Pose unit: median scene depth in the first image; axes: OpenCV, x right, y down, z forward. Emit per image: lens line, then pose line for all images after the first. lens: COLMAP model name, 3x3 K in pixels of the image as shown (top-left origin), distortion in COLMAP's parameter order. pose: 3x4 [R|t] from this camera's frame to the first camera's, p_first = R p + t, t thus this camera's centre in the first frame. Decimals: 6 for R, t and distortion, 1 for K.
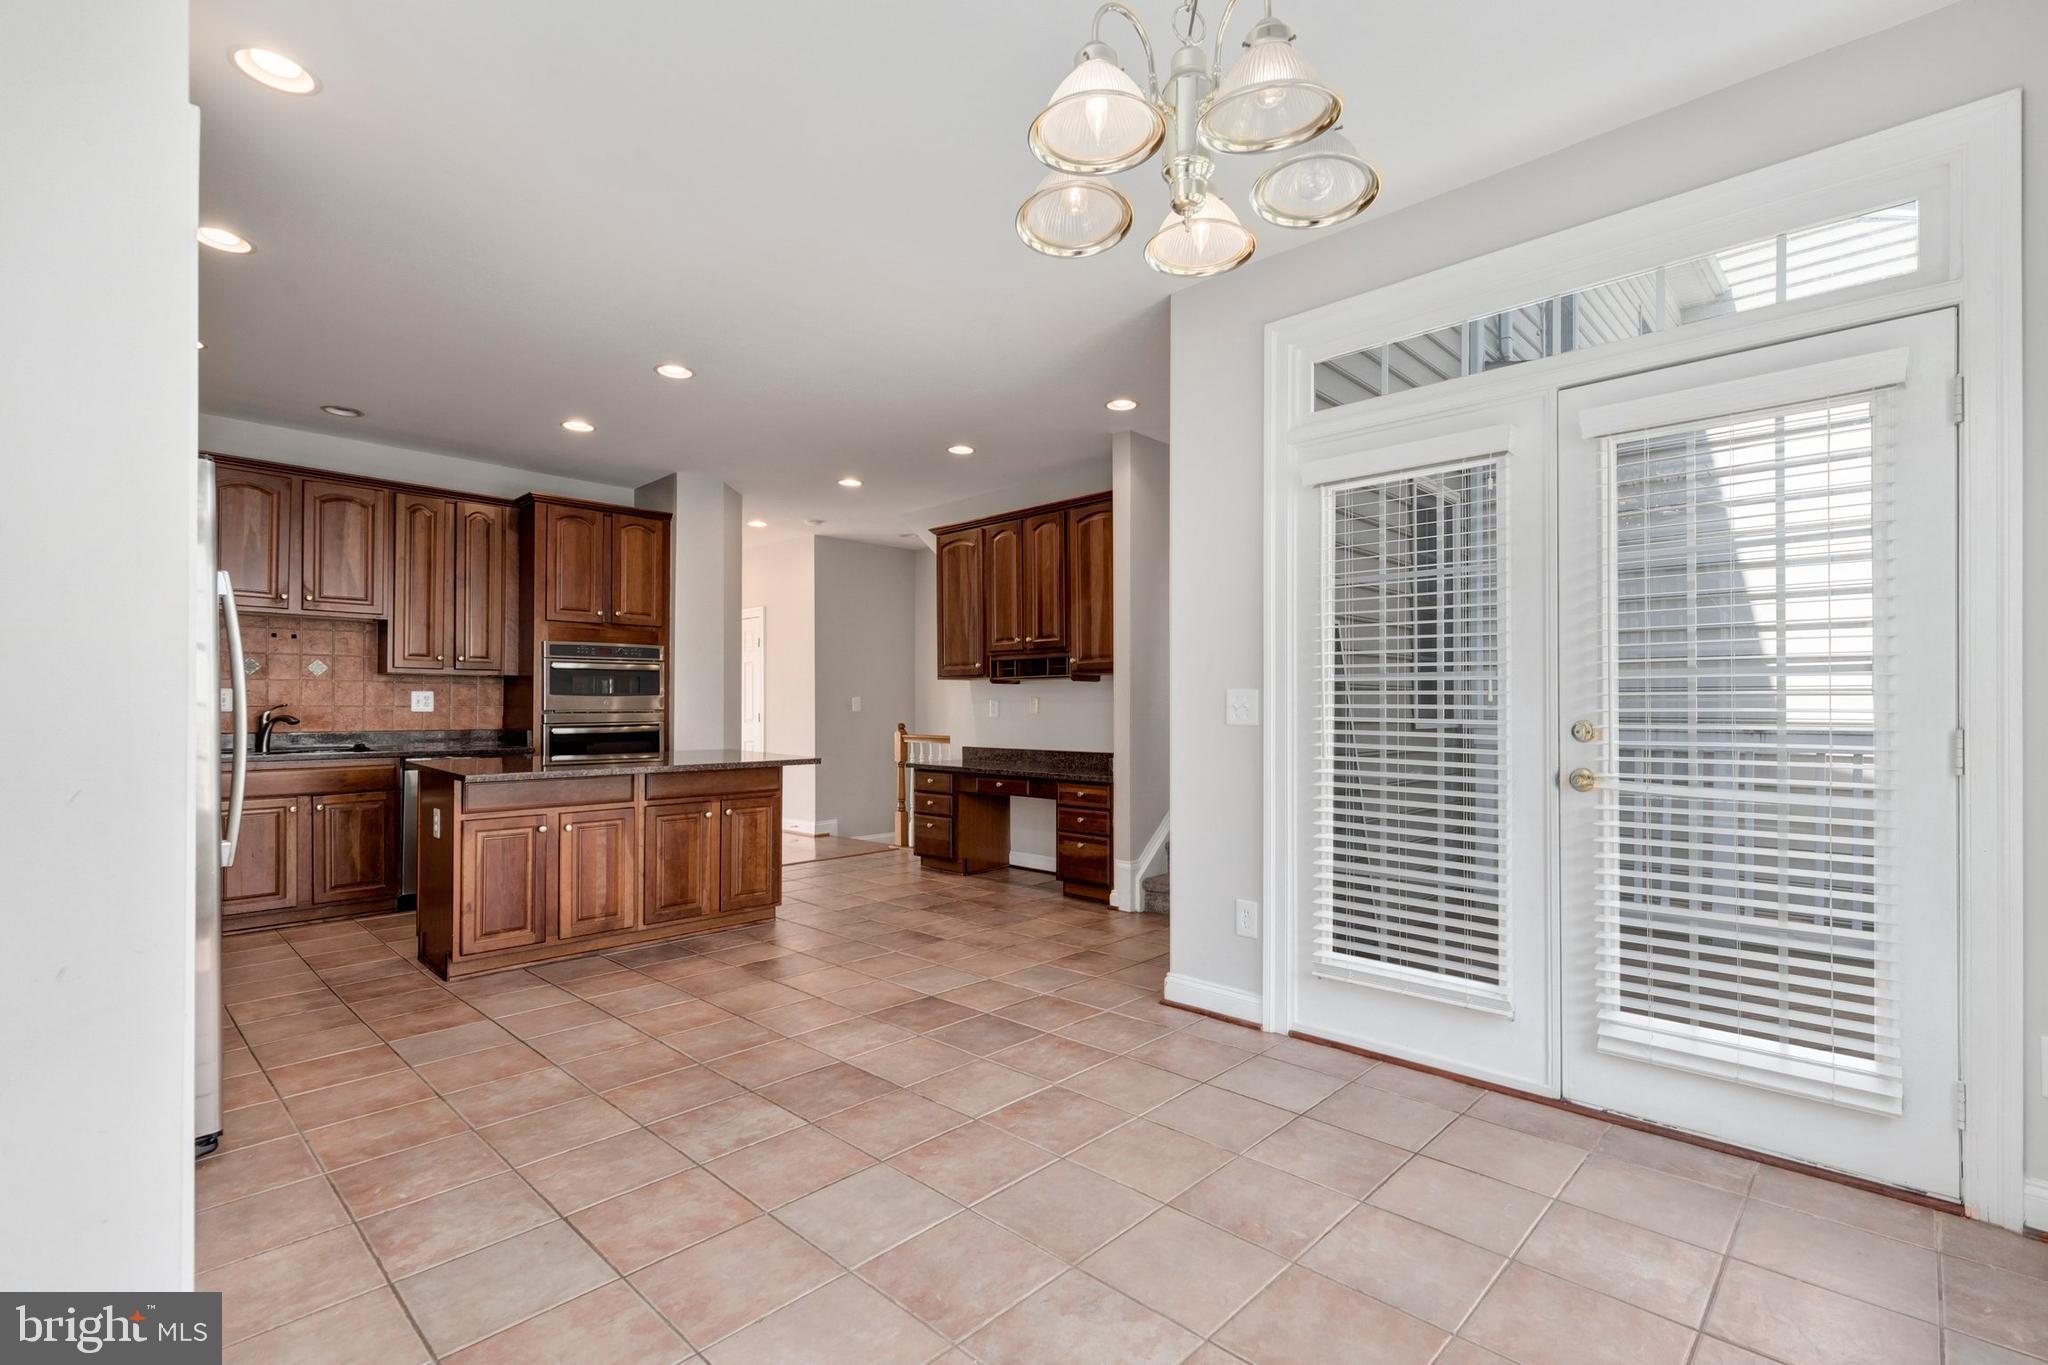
lens RADIAL K [[929.3, 0, 1043.4], [0, 929.3, 693.1], [0, 0, 1]] dist [0.010241, -0.000661]
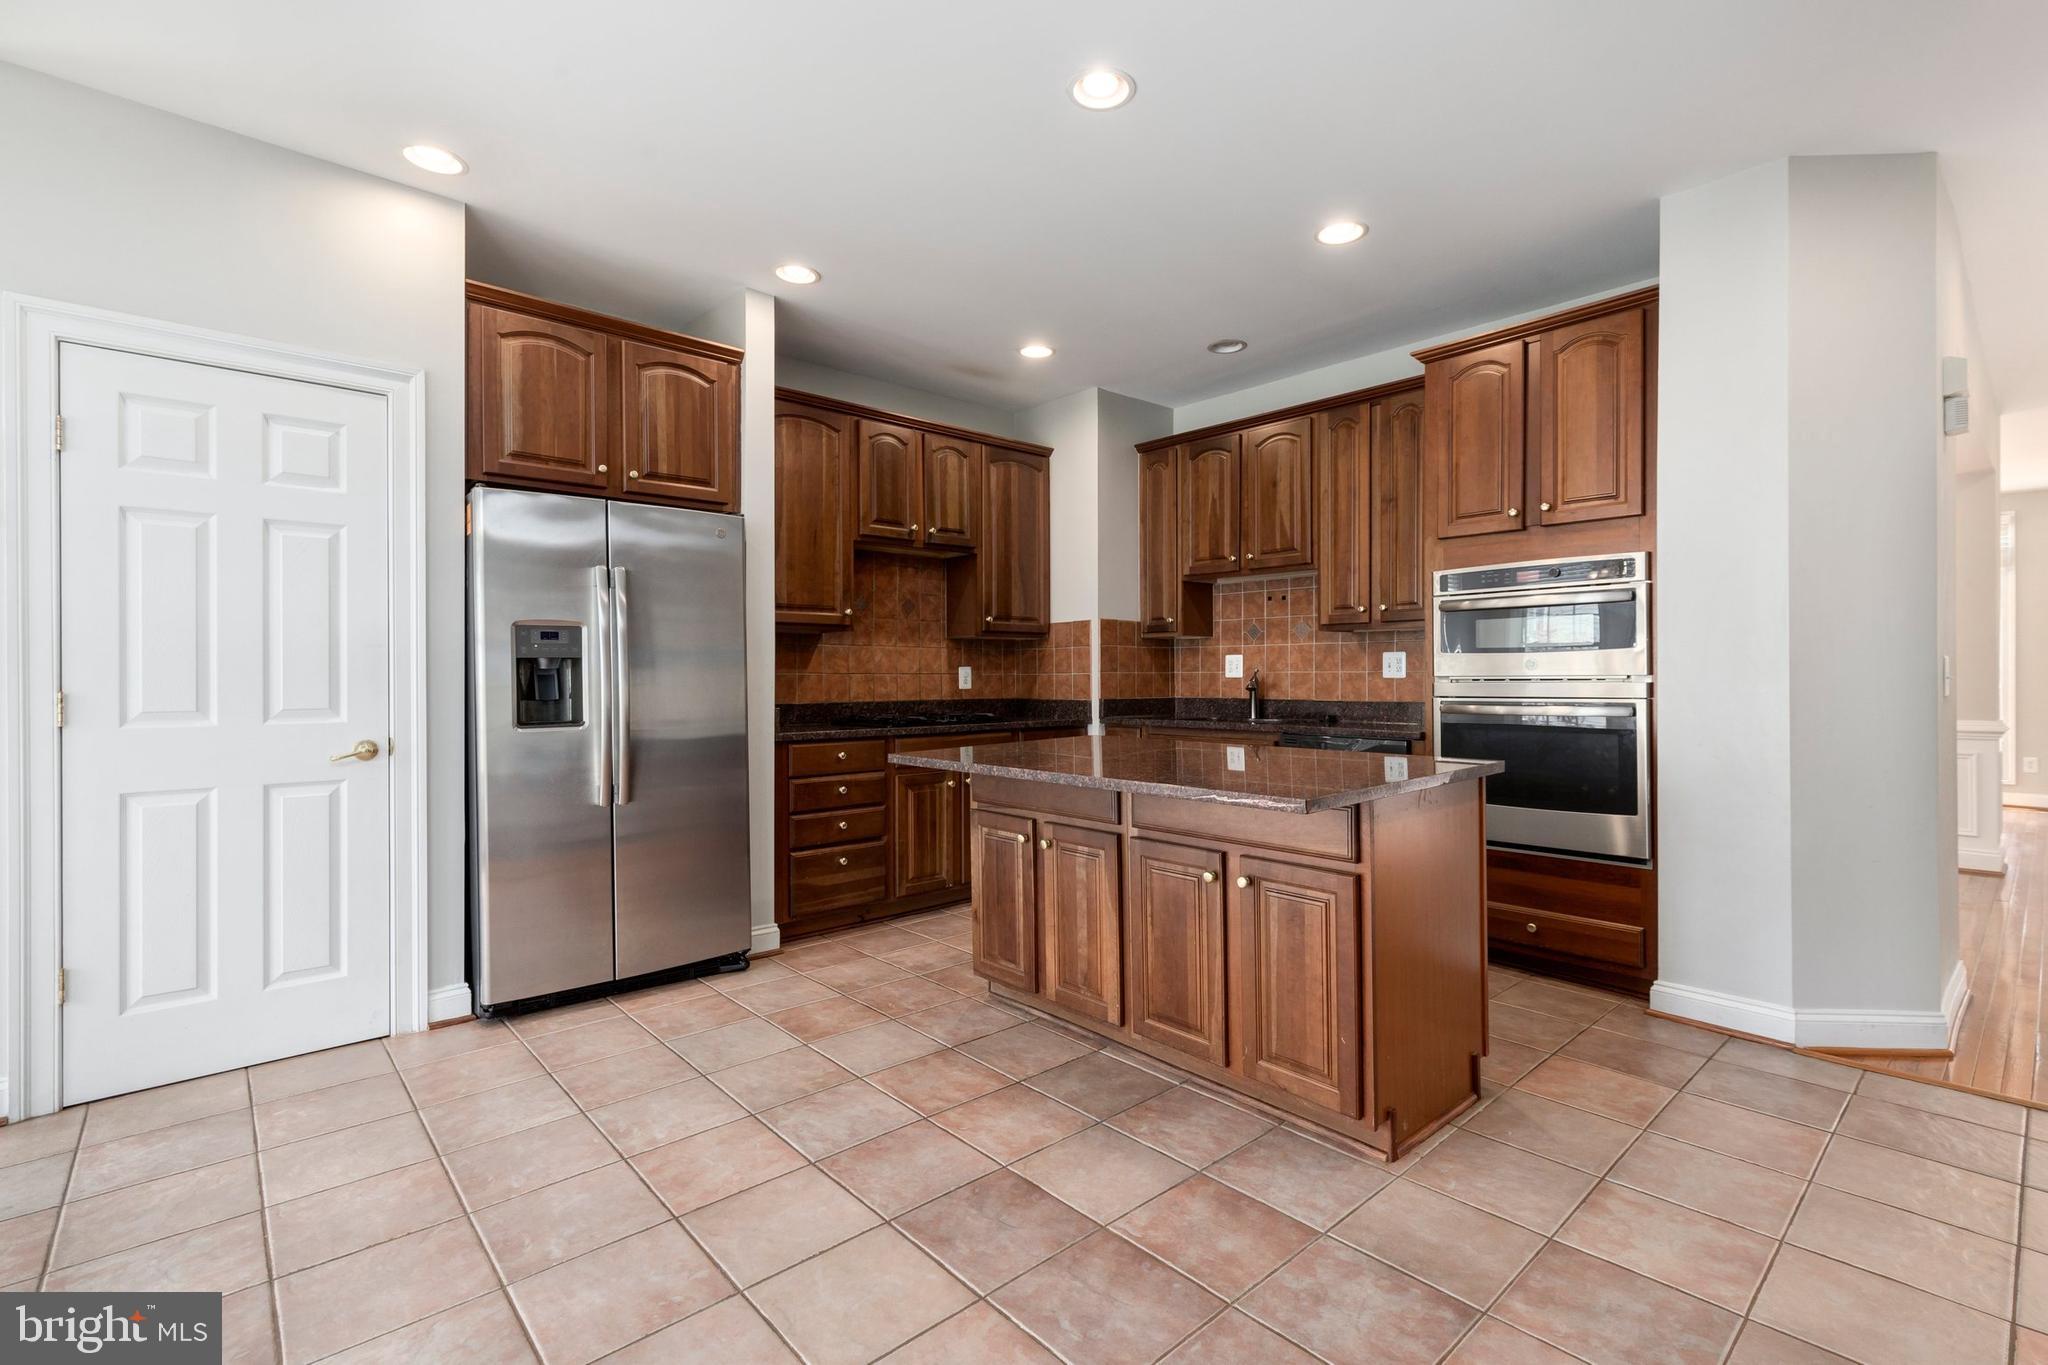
lens RADIAL K [[922.9, 0, 1046.8], [0, 922.9, 676.5], [0, 0, 1]] dist [0.003973, -0.000019]
pose [[-0.077244, 0.002647, -0.997009, 0.139205], [0.019562, 0.999808, 0.001139, 0.012439], [0.996820, -0.019415, -0.077281, 0.794207]]
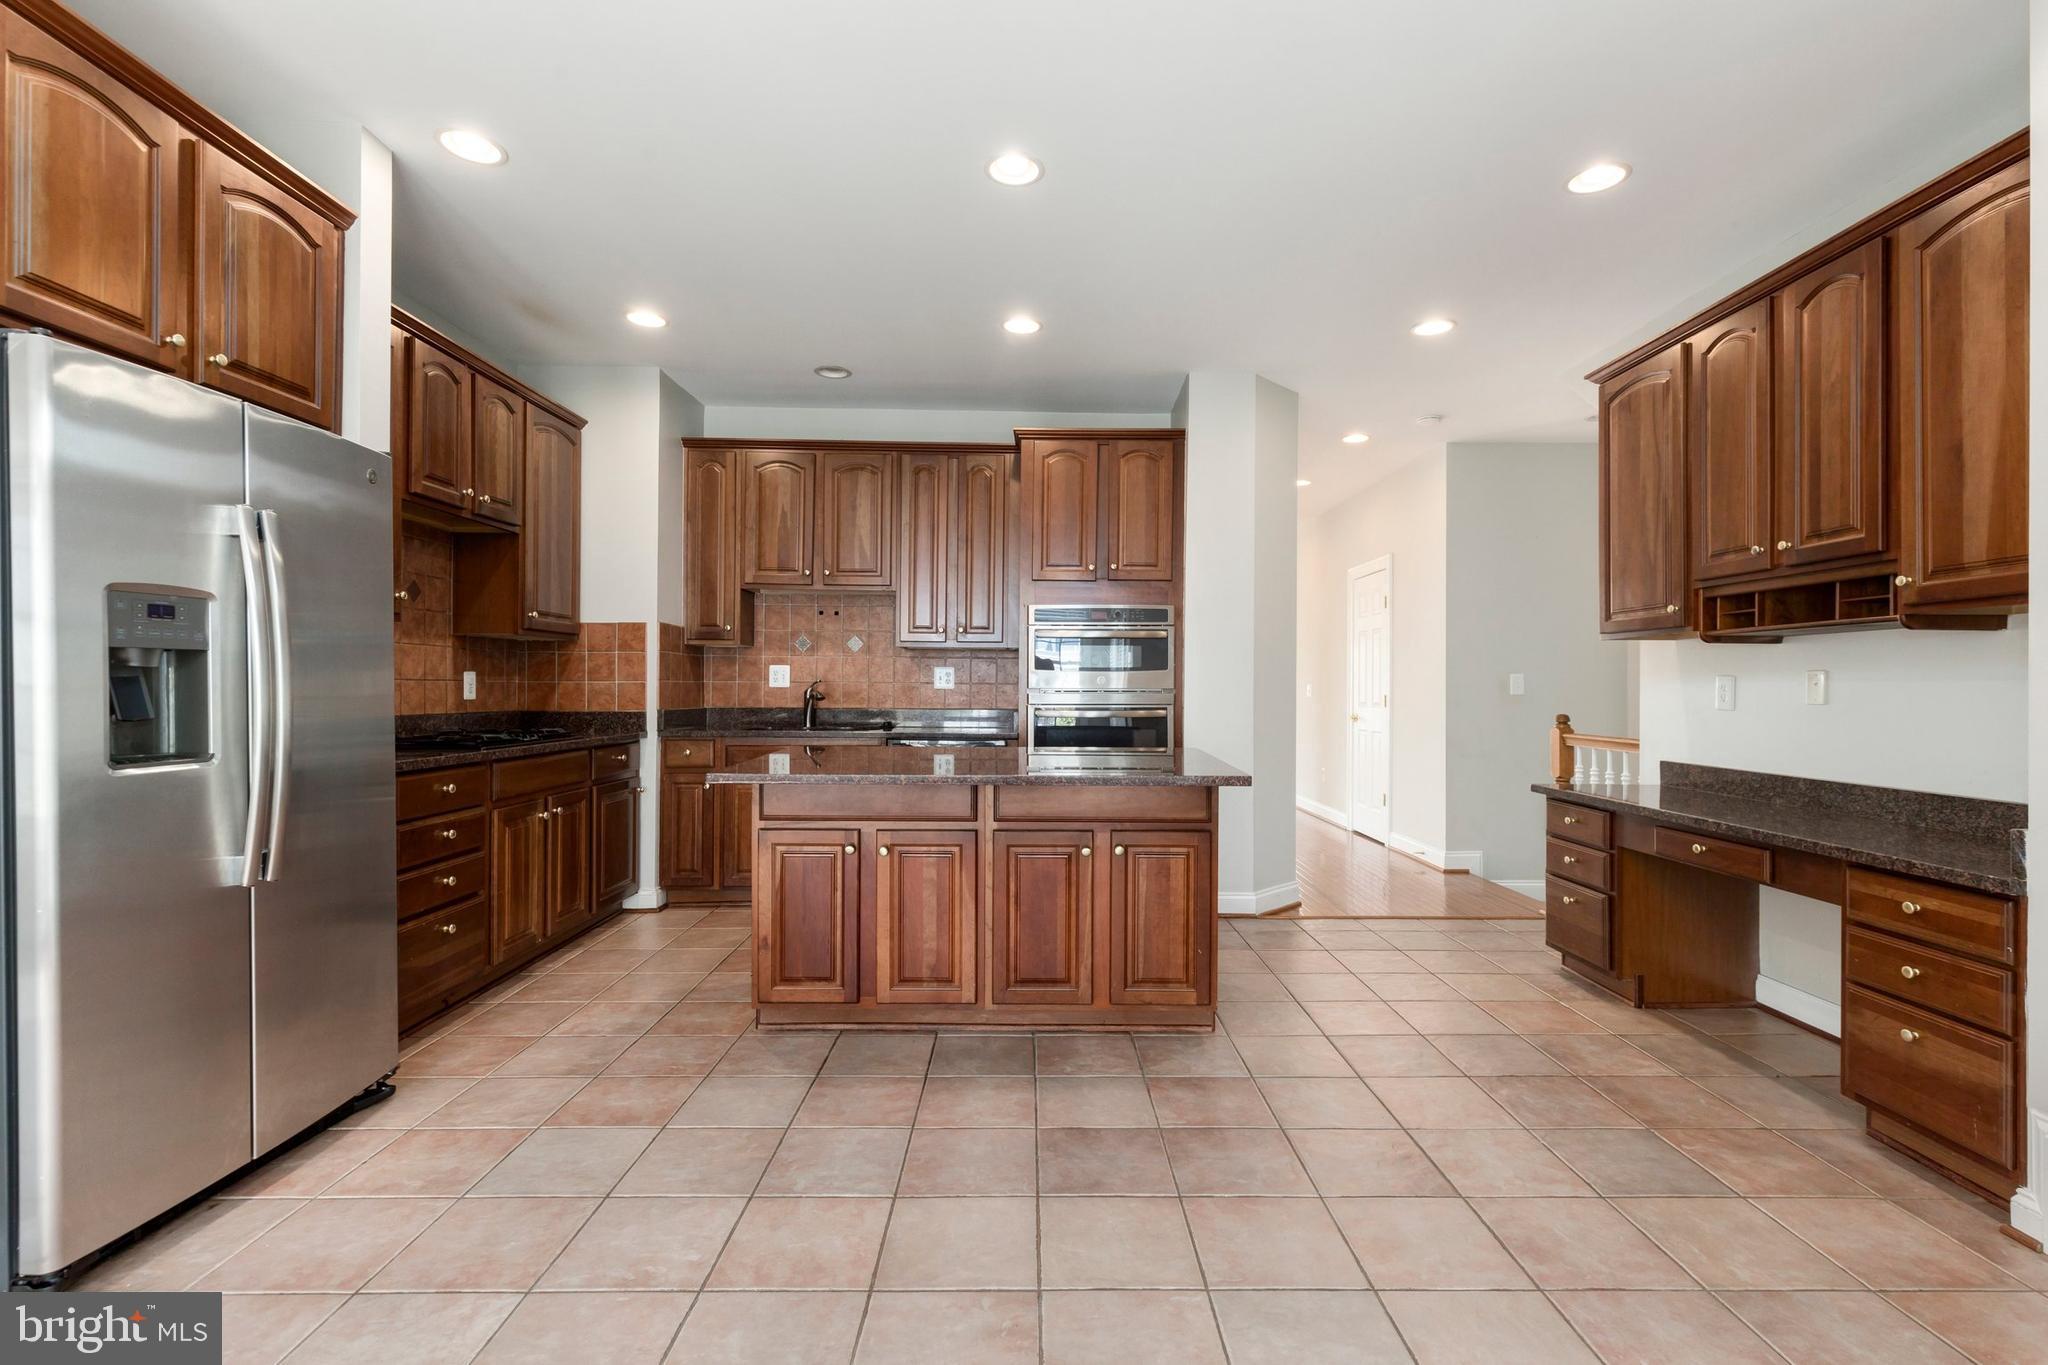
lens RADIAL K [[921.6, 0, 1045.0], [0, 921.6, 683.1], [0, 0, 1]] dist [0.009606, -0.001063]
pose [[0.696061, 0.003697, -0.717973, 0.066276], [0.003949, 0.999952, 0.008978, 0.006359], [0.717972, -0.009085, 0.696013, 0.446862]]
